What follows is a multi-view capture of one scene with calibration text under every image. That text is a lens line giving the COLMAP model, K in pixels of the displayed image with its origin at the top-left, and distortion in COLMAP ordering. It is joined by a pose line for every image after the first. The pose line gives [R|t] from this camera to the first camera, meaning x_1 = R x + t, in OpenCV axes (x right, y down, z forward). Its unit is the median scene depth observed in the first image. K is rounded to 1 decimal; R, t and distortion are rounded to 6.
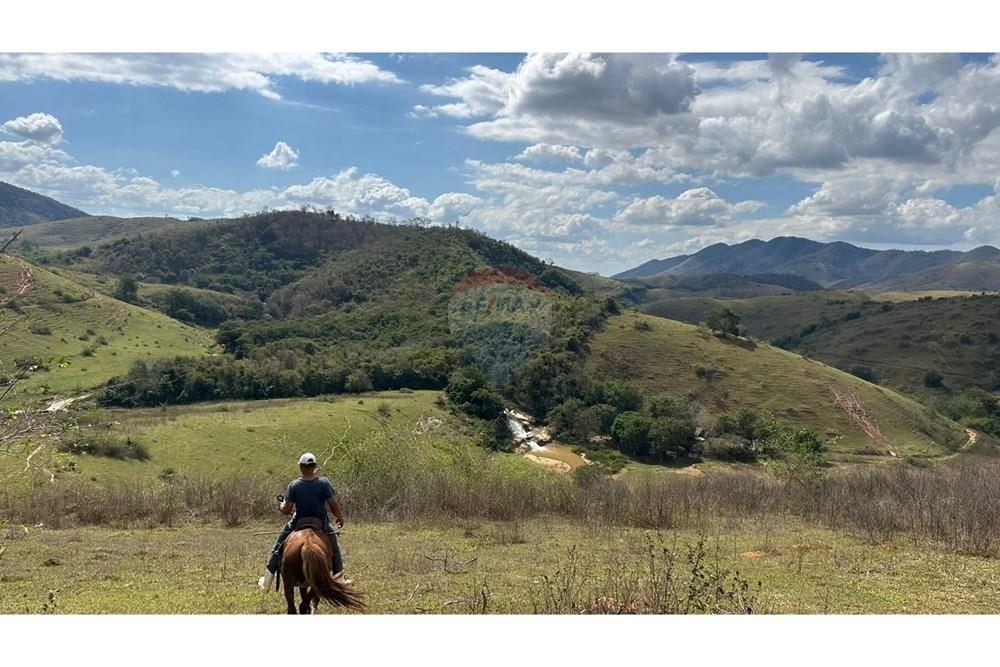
lens RADIAL K [[702.0, 0, 503.4], [0, 702.0, 333.5], [0, 0, 1]] dist [0.135828, -0.183582]
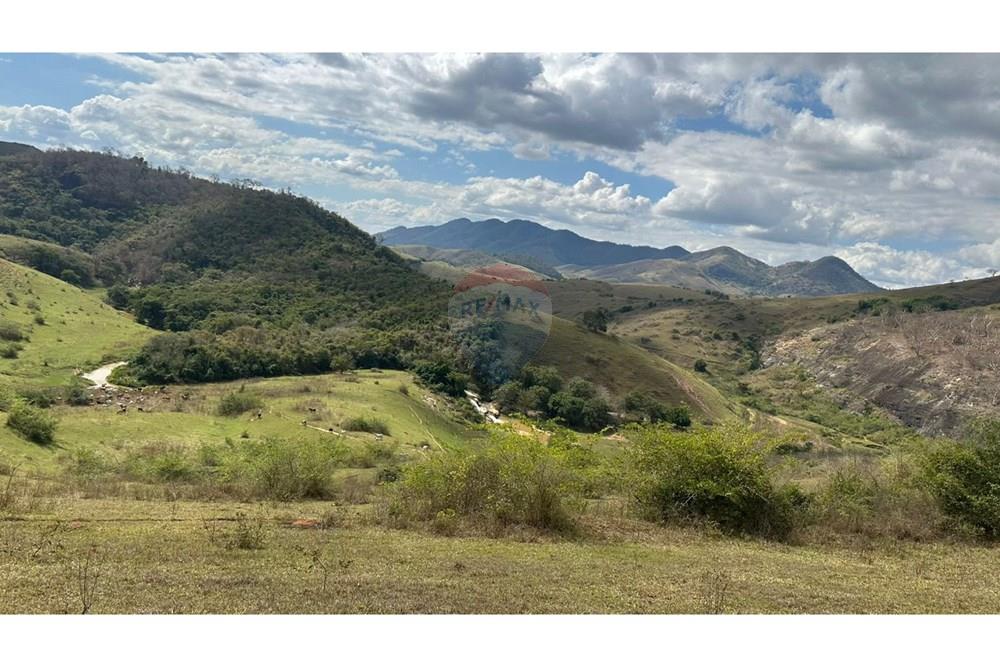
lens RADIAL K [[702.0, 0, 503.4], [0, 702.0, 333.5], [0, 0, 1]] dist [0.135828, -0.183582]
pose [[0.929392, 0.047651, 0.366004, -0.229447], [-0.066830, 0.996966, 0.039903, -0.023850], [-0.362992, -0.061545, 0.929757, -0.089323]]
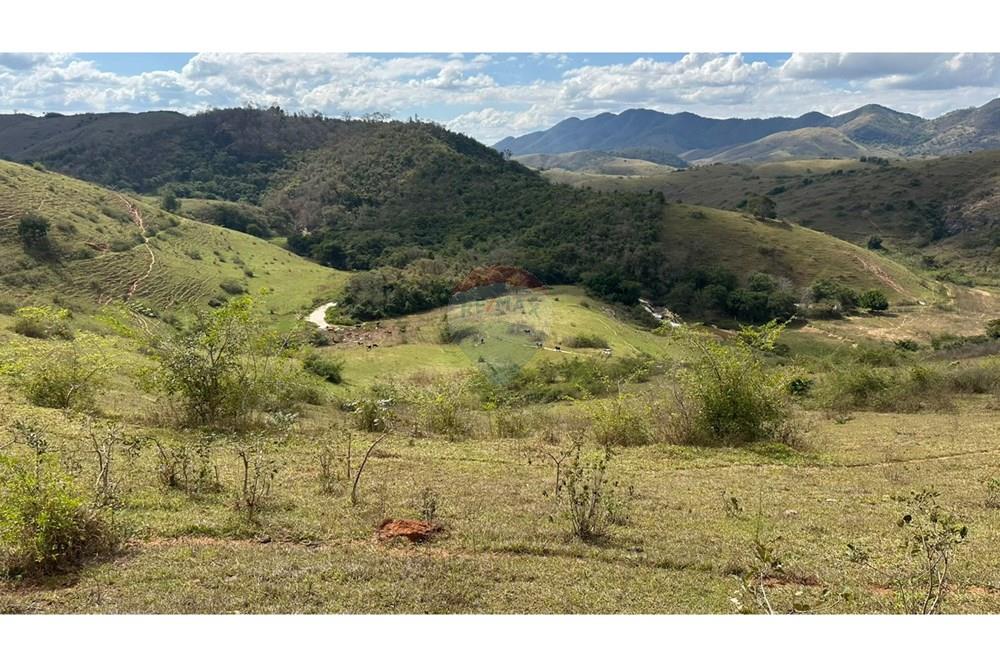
lens RADIAL K [[705.6, 0, 492.7], [0, 705.6, 336.4], [0, 0, 1]] dist [0.132529, -0.186843]
pose [[0.978236, -0.092042, 0.185967, -0.282111], [0.059924, 0.983362, 0.171486, -0.028053], [-0.198657, -0.156609, 0.967476, -0.082877]]
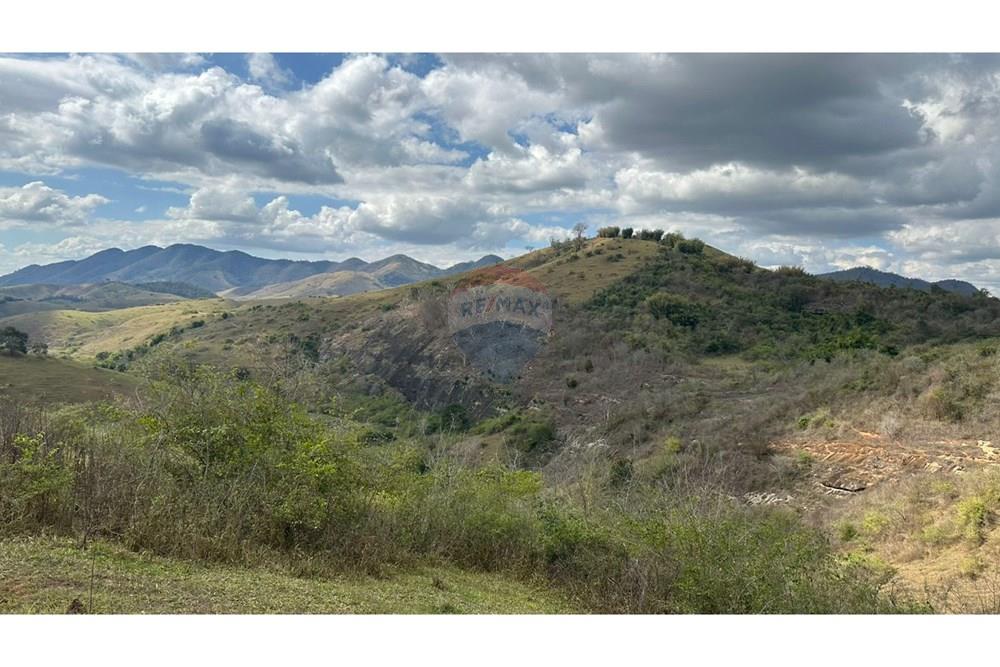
lens RADIAL K [[702.0, 0, 503.4], [0, 702.0, 333.5], [0, 0, 1]] dist [0.135828, -0.183582]
pose [[0.712034, -0.062187, 0.699386, 0.067919], [0.068653, 0.997464, 0.018797, 0.002059], [-0.698780, 0.034631, 0.714497, -0.182869]]
